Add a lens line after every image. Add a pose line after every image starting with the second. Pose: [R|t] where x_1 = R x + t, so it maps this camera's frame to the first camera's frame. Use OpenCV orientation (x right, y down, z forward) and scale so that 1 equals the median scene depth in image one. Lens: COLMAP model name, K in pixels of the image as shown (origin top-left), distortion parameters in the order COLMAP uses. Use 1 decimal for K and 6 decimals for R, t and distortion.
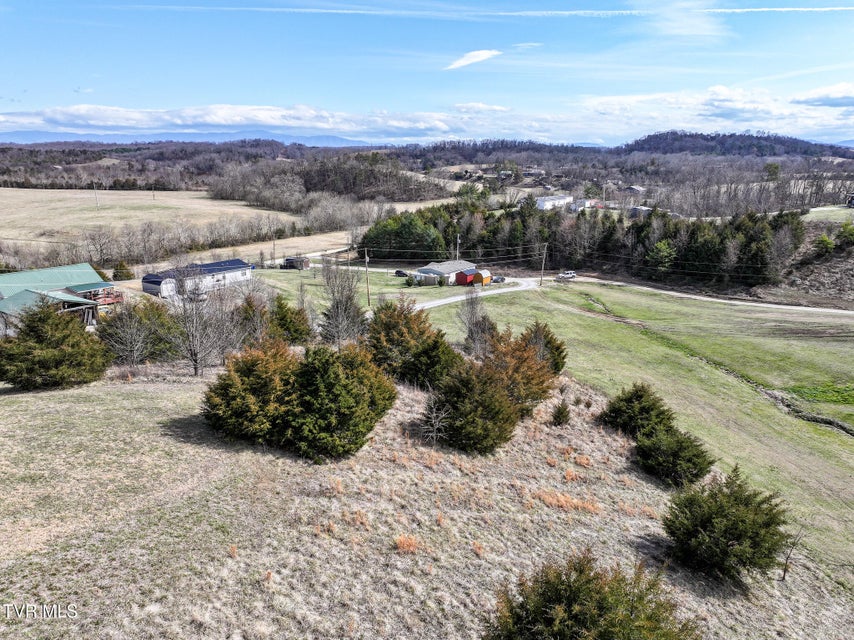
lens RADIAL K [[593.1, 0, 430.4], [0, 593.1, 316.0], [0, 0, 1]] dist [0.001465, 0.010567]
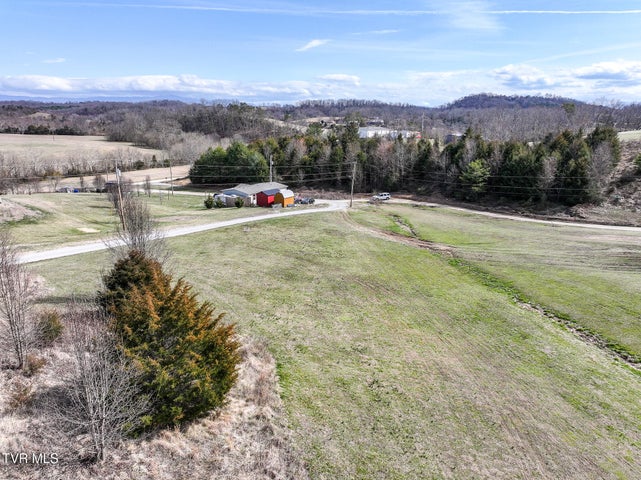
lens RADIAL K [[445.2, 0, 323.1], [0, 445.2, 237.0], [0, 0, 1]] dist [0.001465, 0.010567]
pose [[0.999111, -0.008333, 0.041315, 0.106565], [0.008217, 0.999962, 0.002955, -0.005278], [-0.041338, -0.002613, 0.999142, 0.273859]]
